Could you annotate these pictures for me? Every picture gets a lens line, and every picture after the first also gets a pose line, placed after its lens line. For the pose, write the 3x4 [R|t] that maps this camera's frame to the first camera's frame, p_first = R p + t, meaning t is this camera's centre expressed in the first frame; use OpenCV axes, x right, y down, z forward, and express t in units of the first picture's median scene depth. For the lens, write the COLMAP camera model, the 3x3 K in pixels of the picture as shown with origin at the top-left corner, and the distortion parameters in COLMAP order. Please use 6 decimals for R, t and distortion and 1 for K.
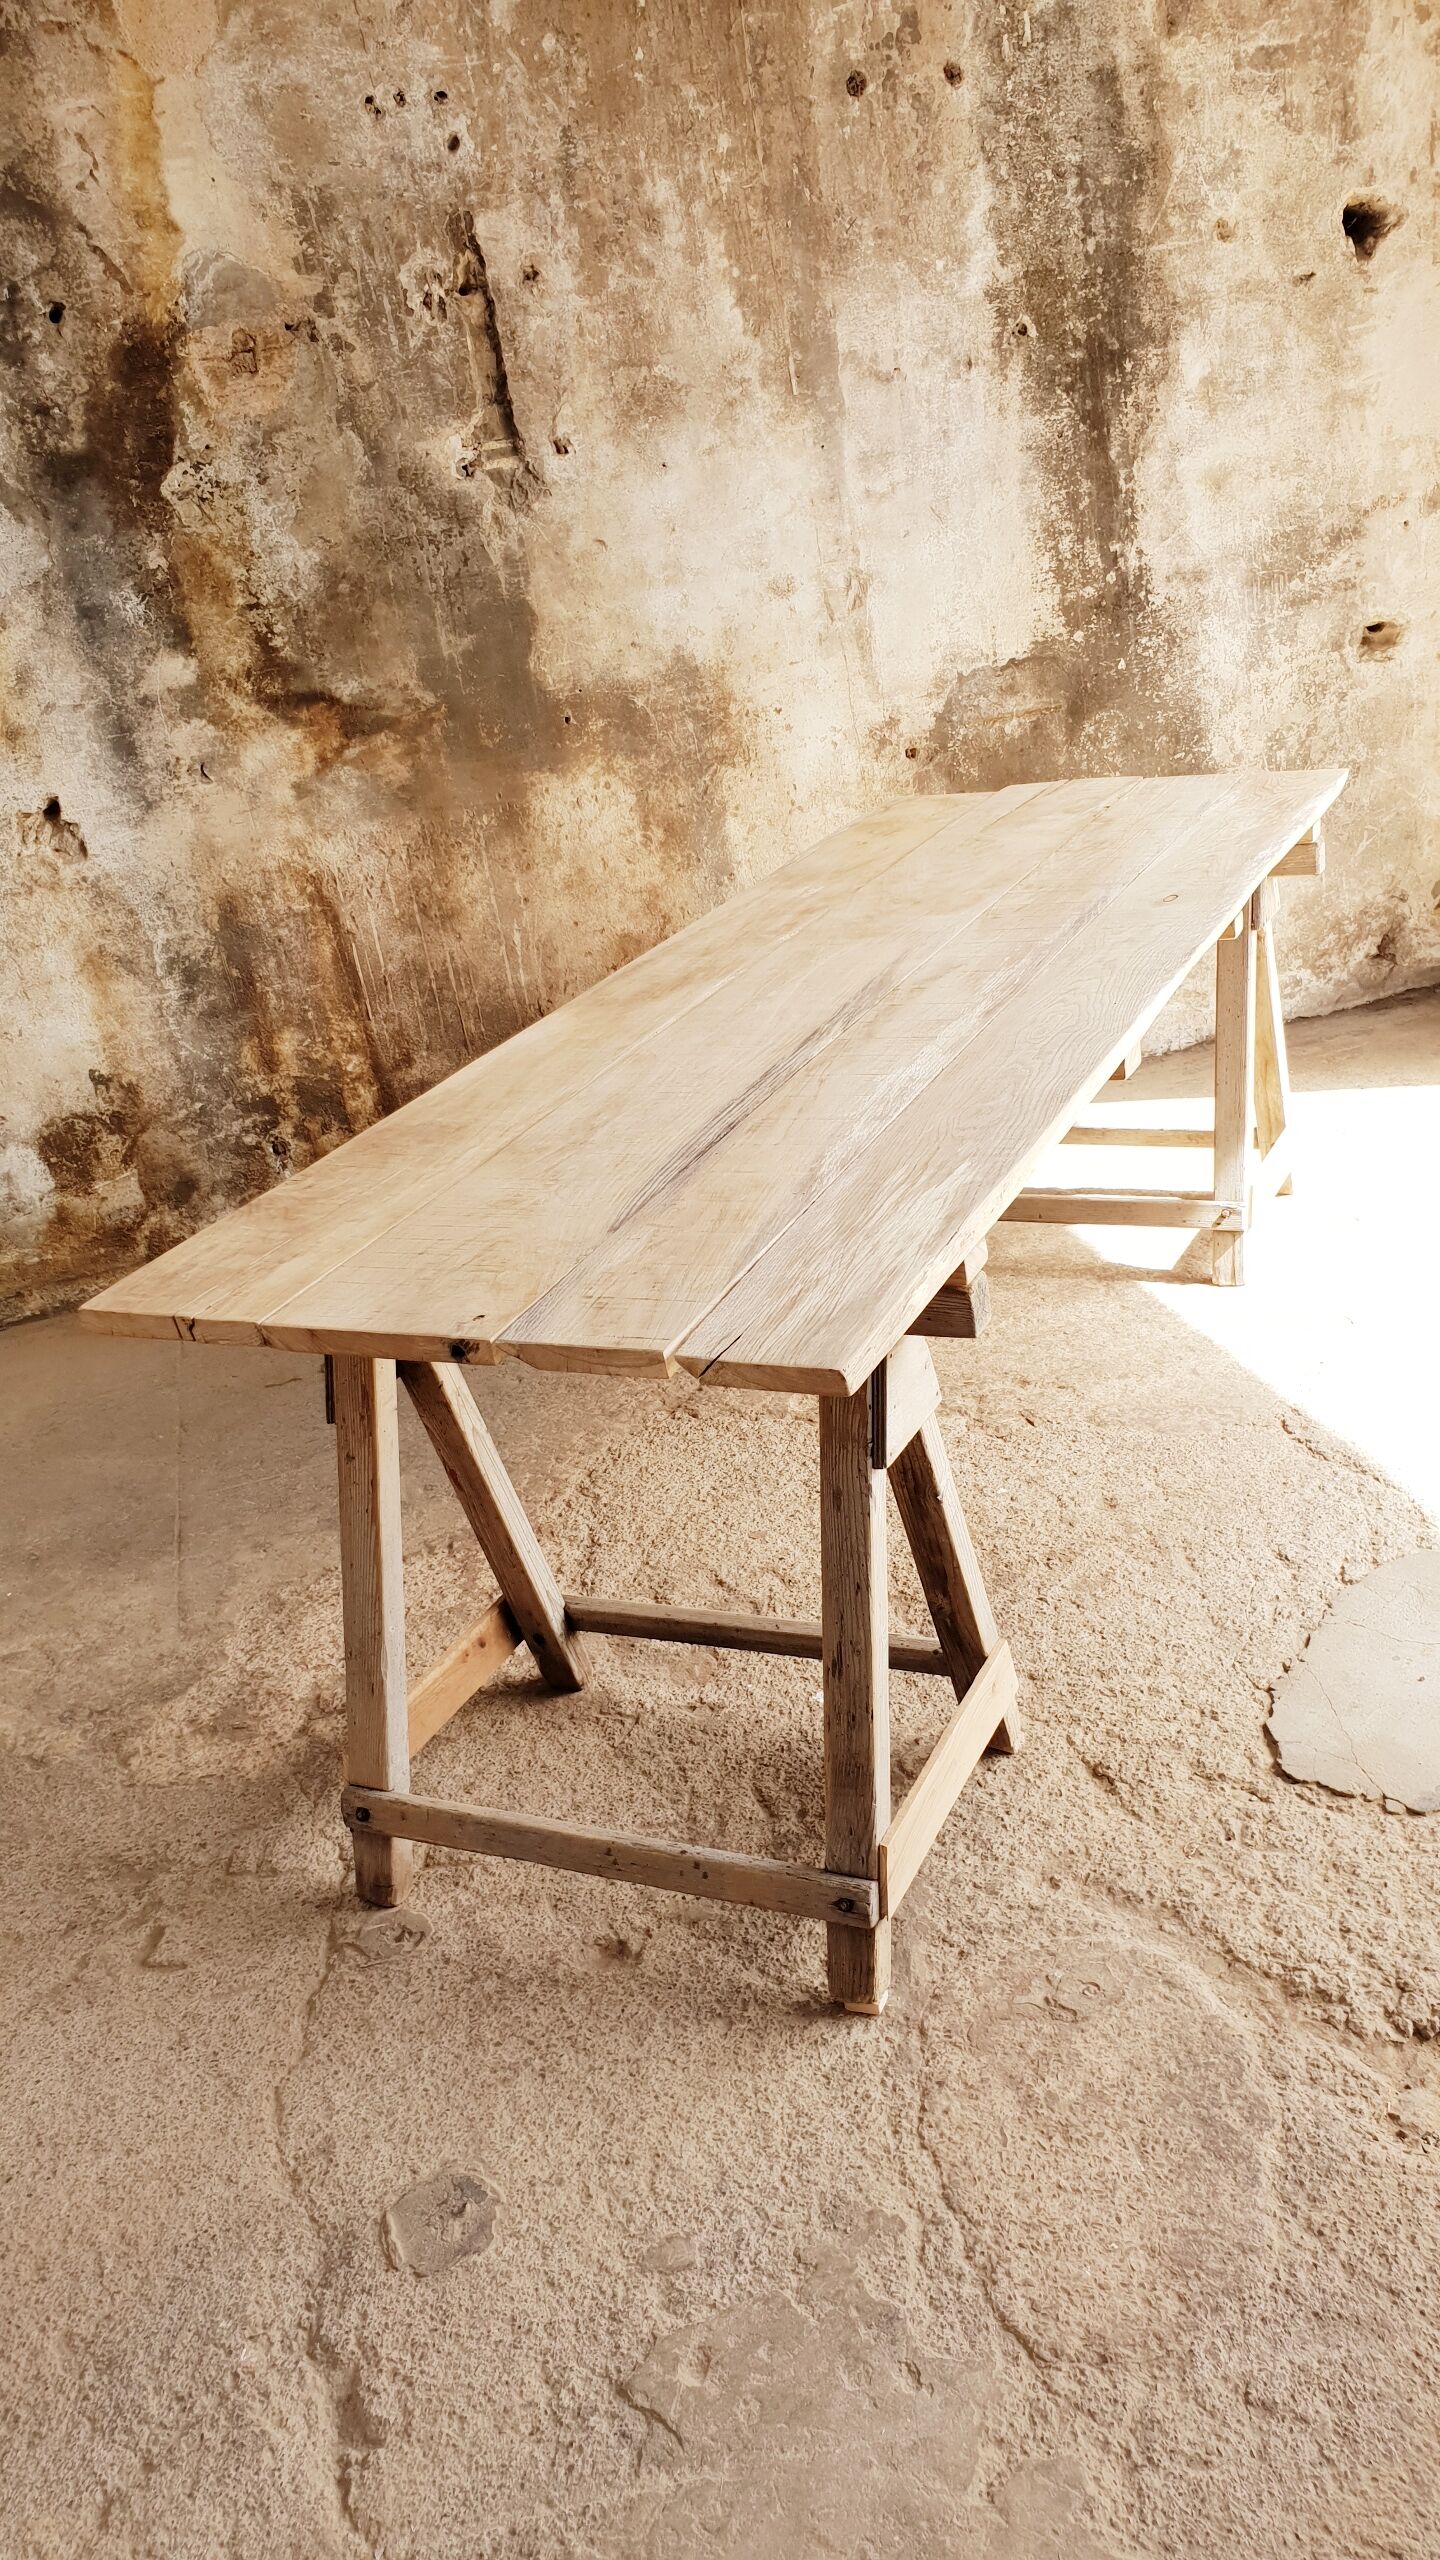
lens RADIAL K [[2029.6, 0, 771.0], [0, 2029.6, 1262.6], [0, 0, 1]] dist [-0.016794, 0.044823]
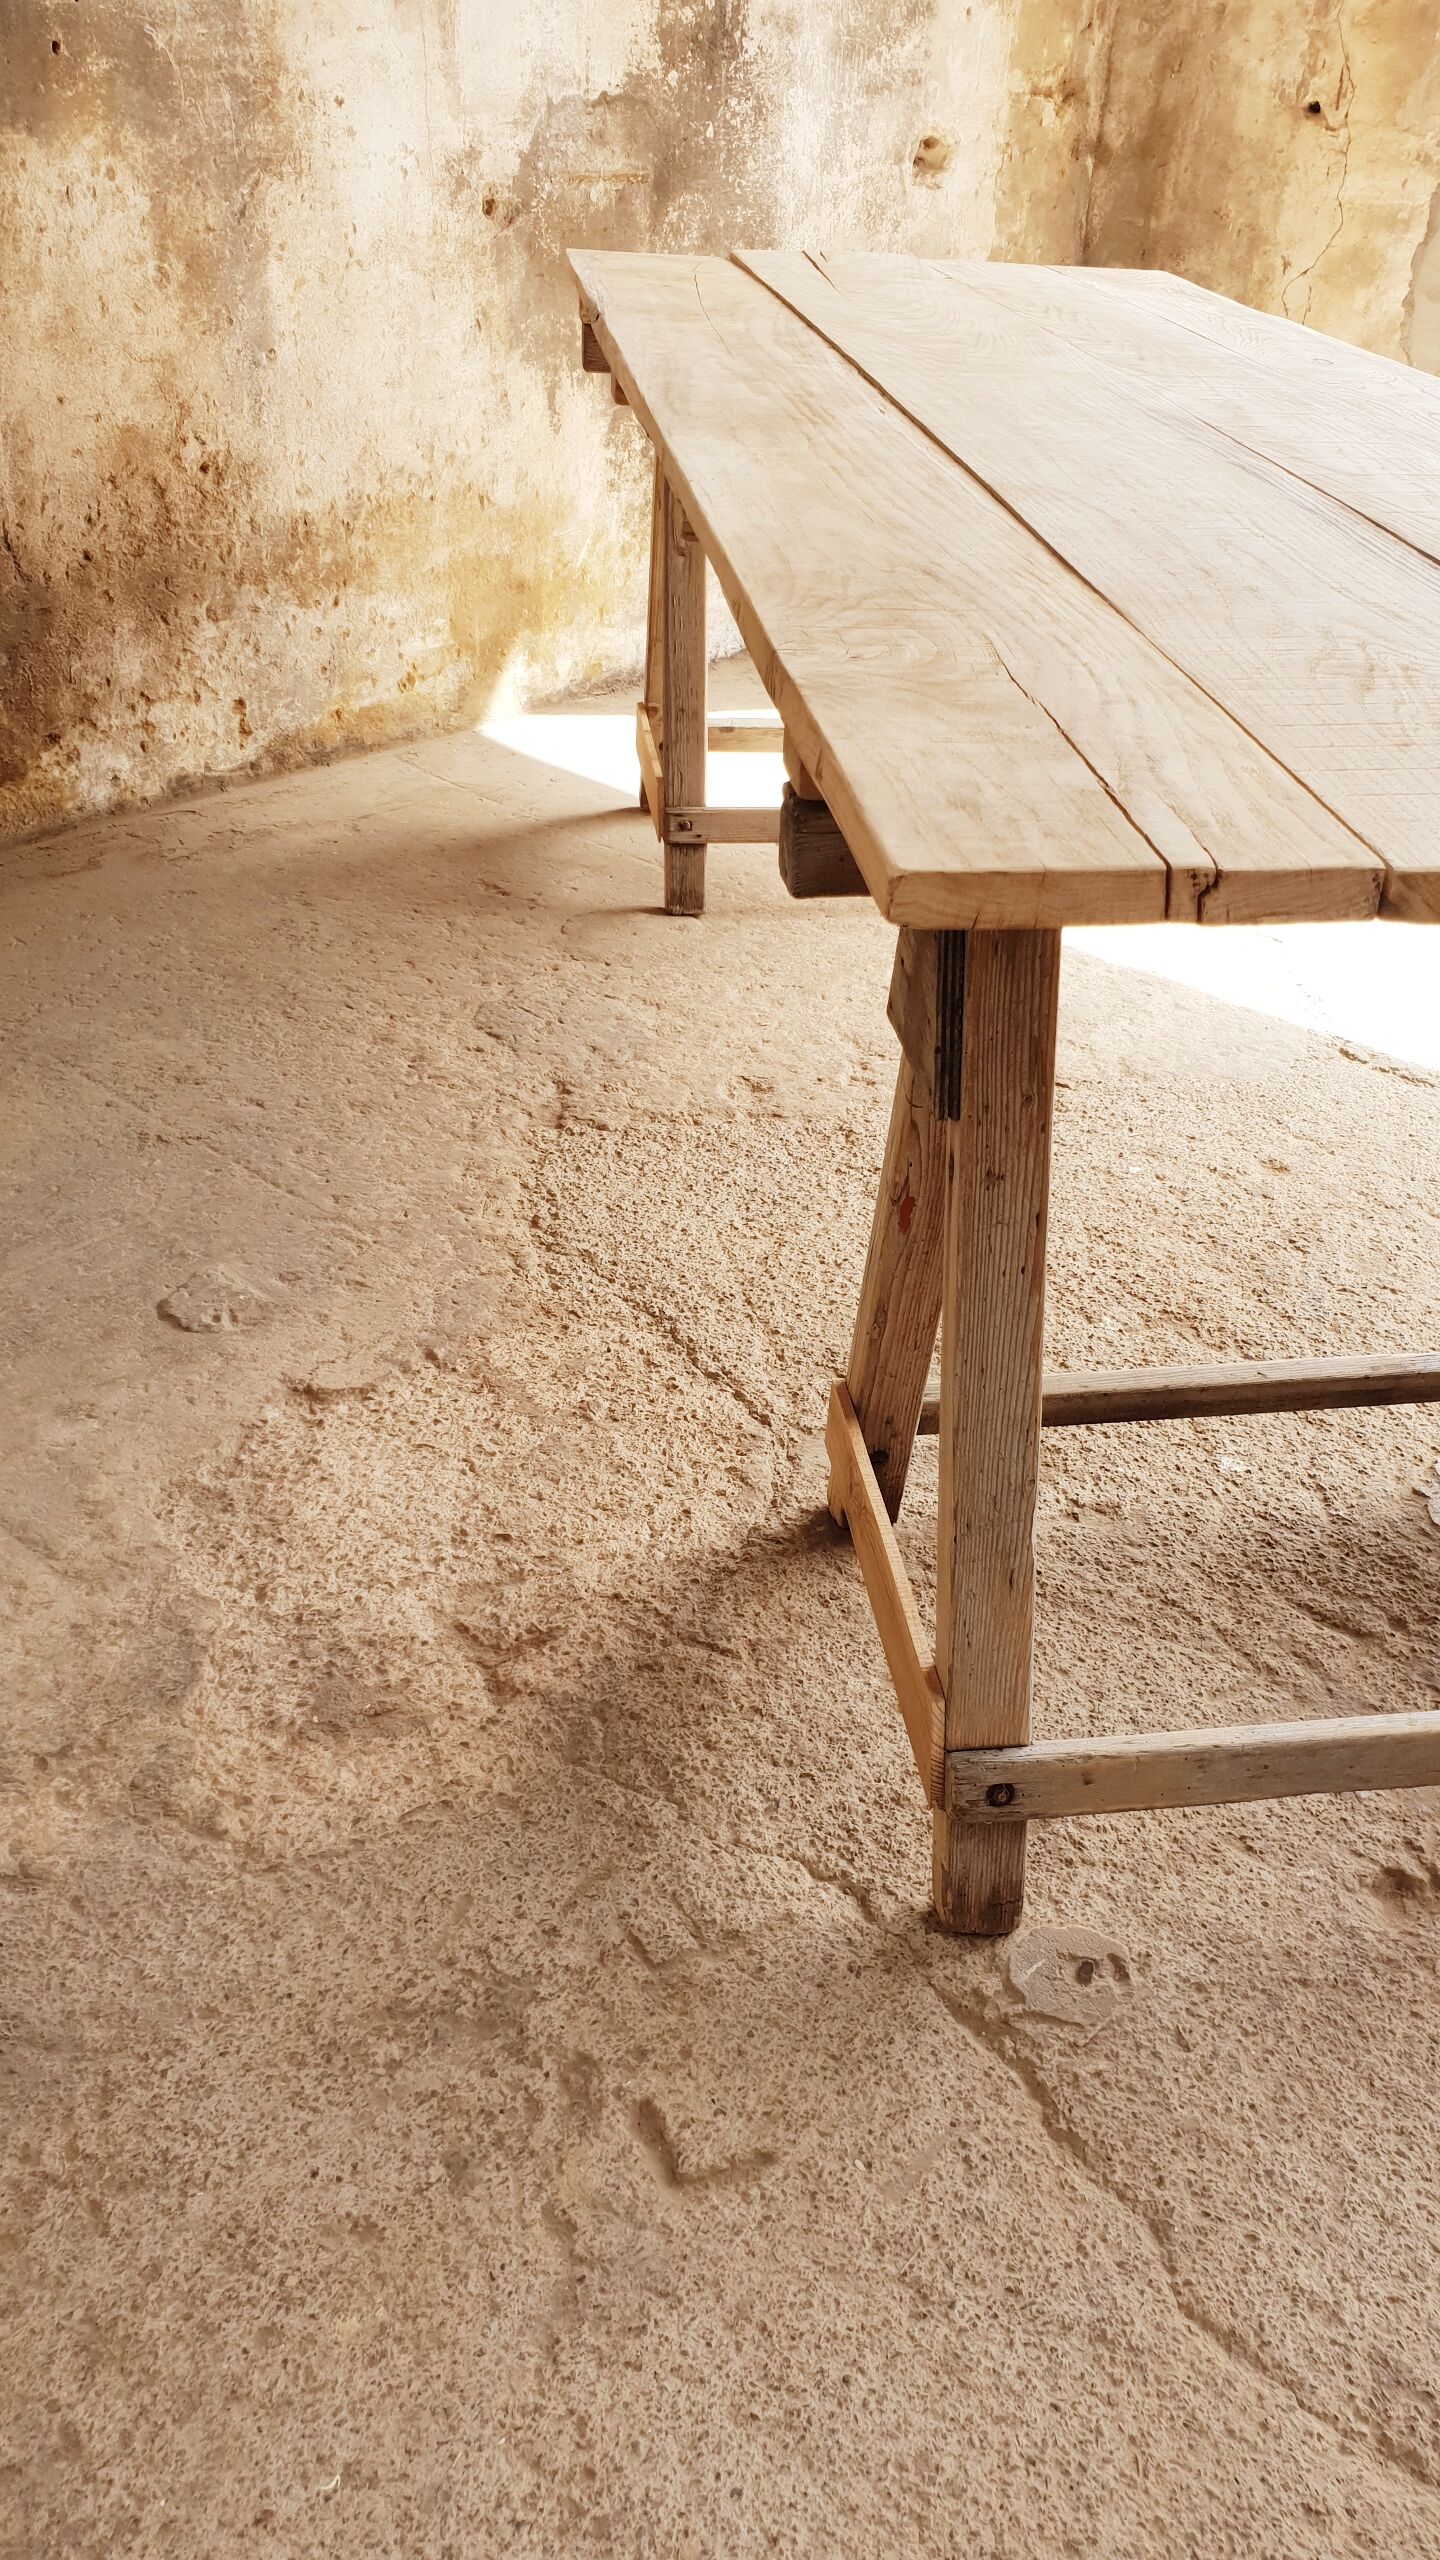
lens RADIAL K [[2029.6, 0, 759.0], [0, 2029.6, 1269.5], [0, 0, 1]] dist [-0.016794, 0.044823]
pose [[0.824445, -0.131887, 0.550360, -0.325862], [0.057646, 0.986979, 0.150162, 0.021460], [-0.562998, -0.092074, 0.821313, 0.343918]]
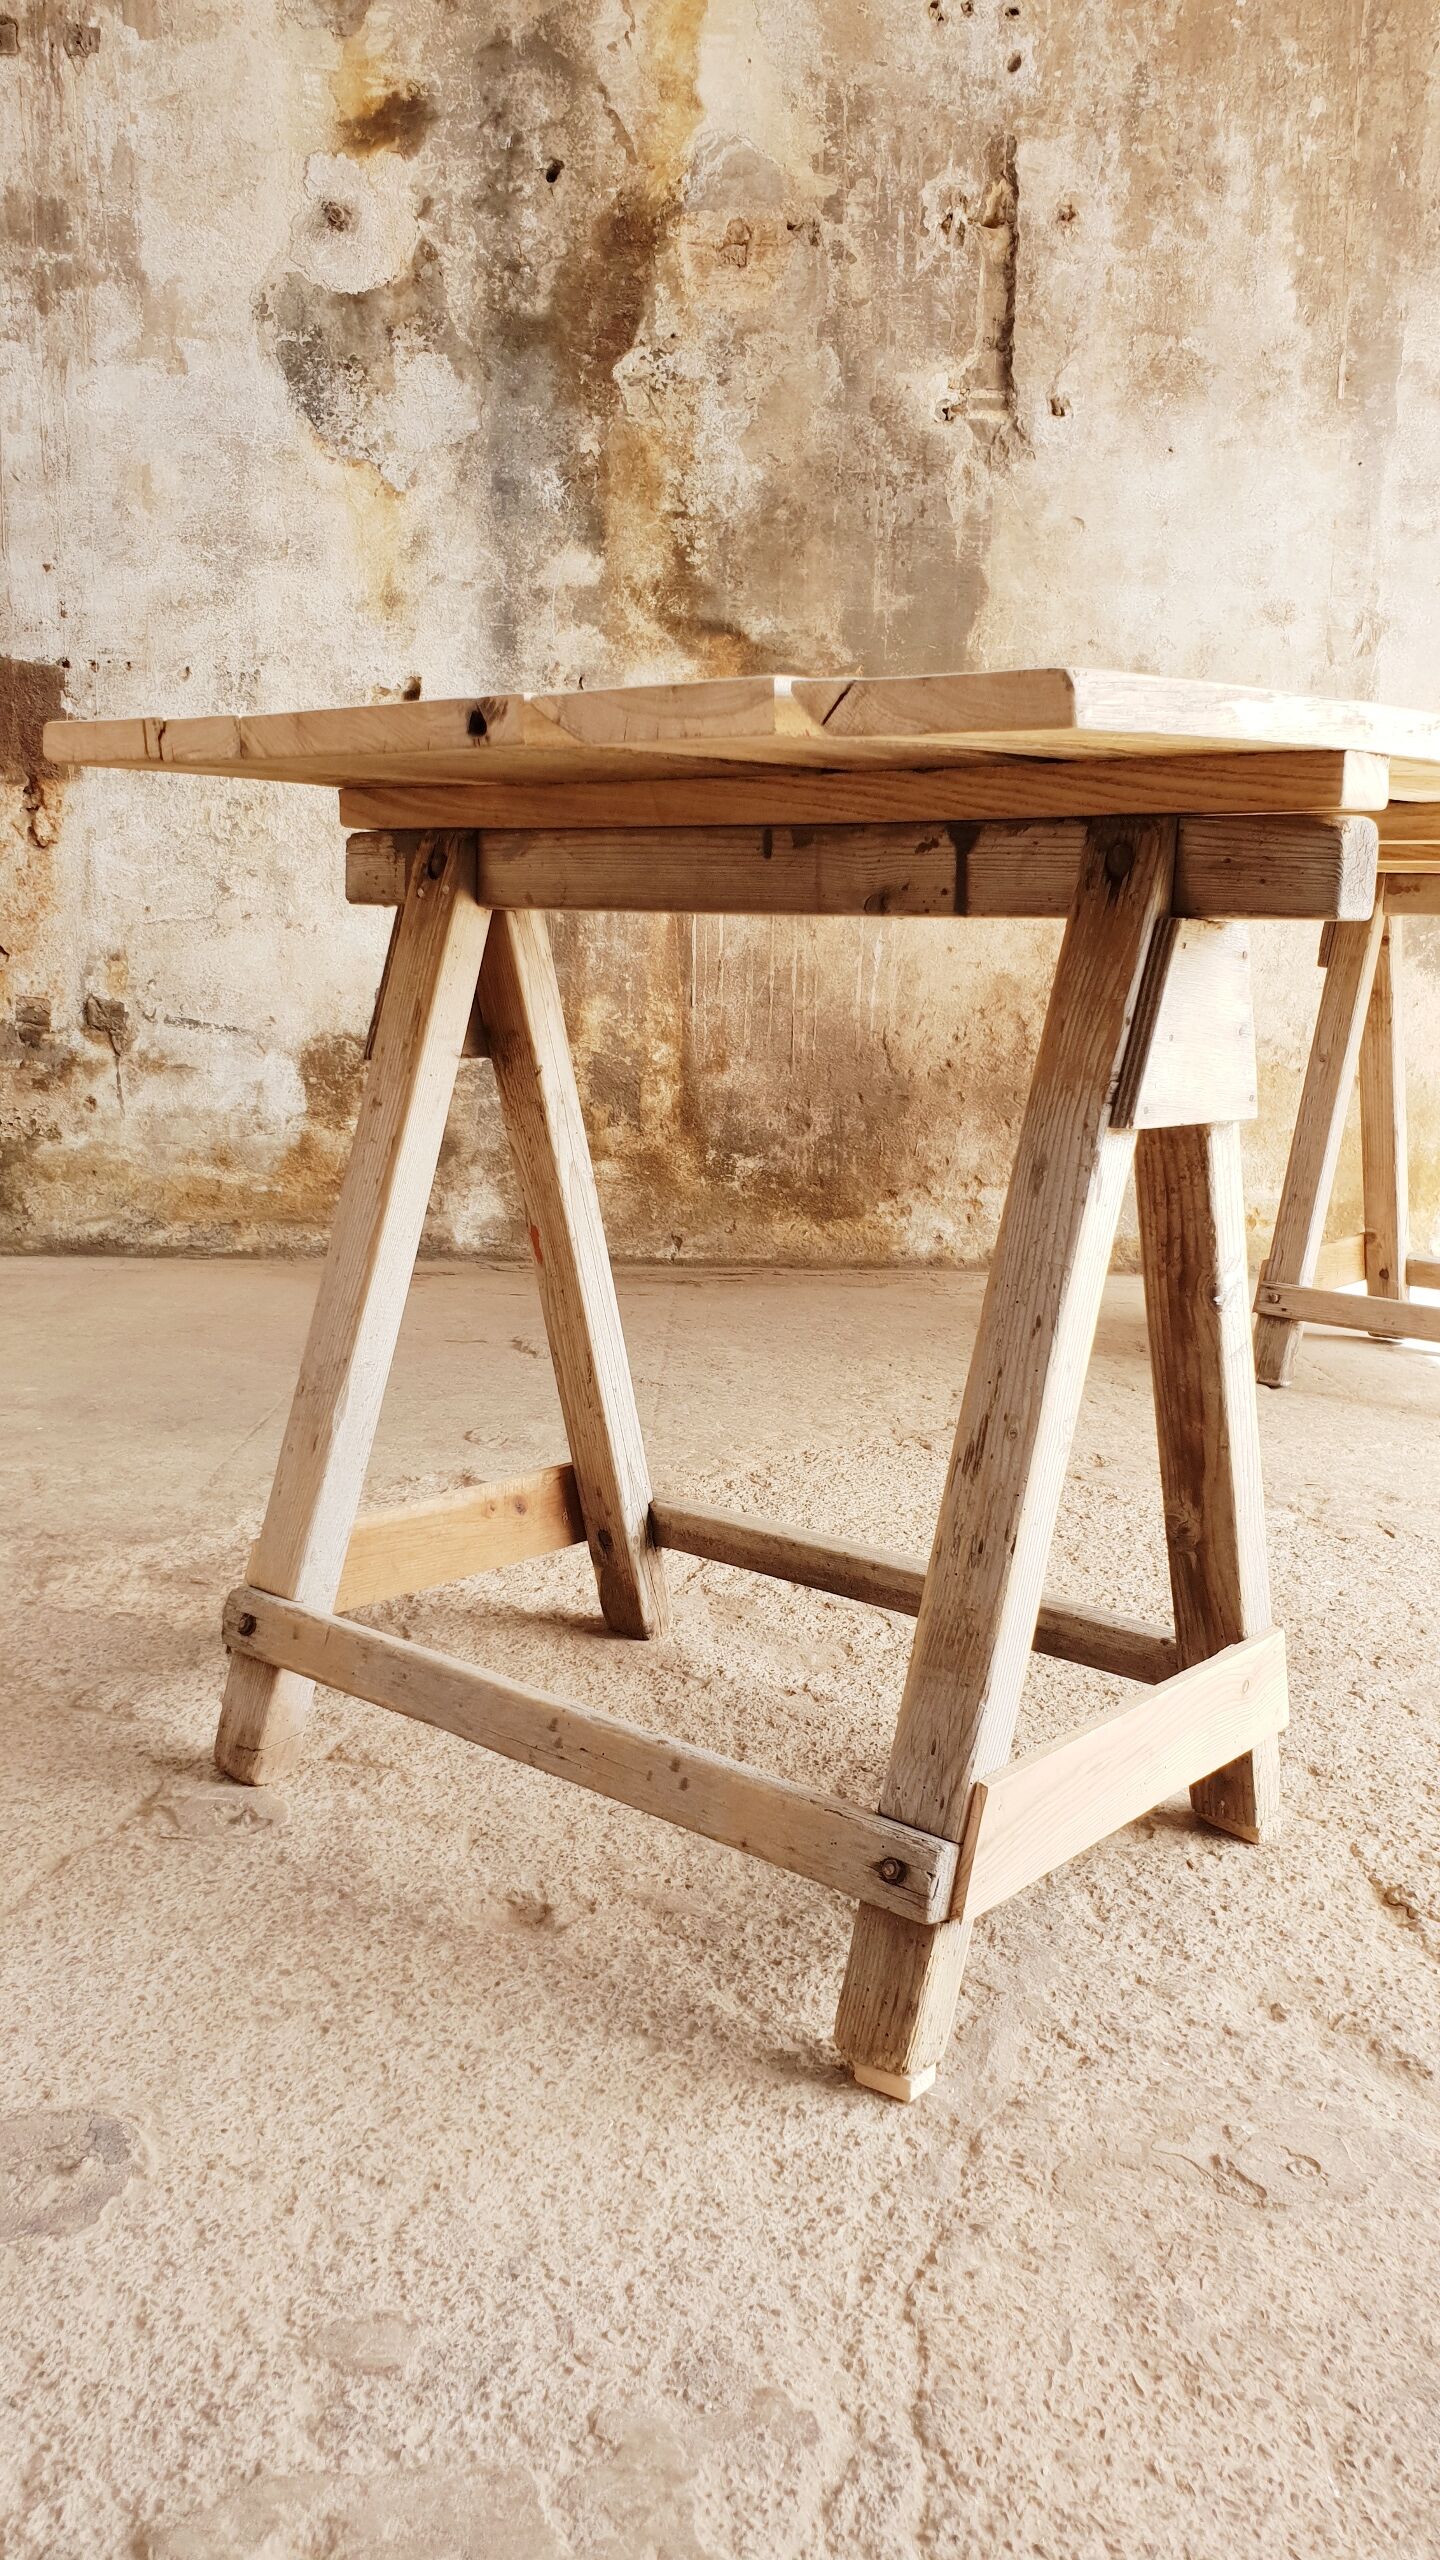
lens RADIAL K [[2029.6, 0, 765.6], [0, 2029.6, 1263.0], [0, 0, 1]] dist [-0.016794, 0.044823]
pose [[0.952113, 0.211007, -0.221262, 0.047996], [-0.252474, 0.950767, -0.179719, 0.139185], [0.172447, 0.226976, 0.958511, 0.217096]]
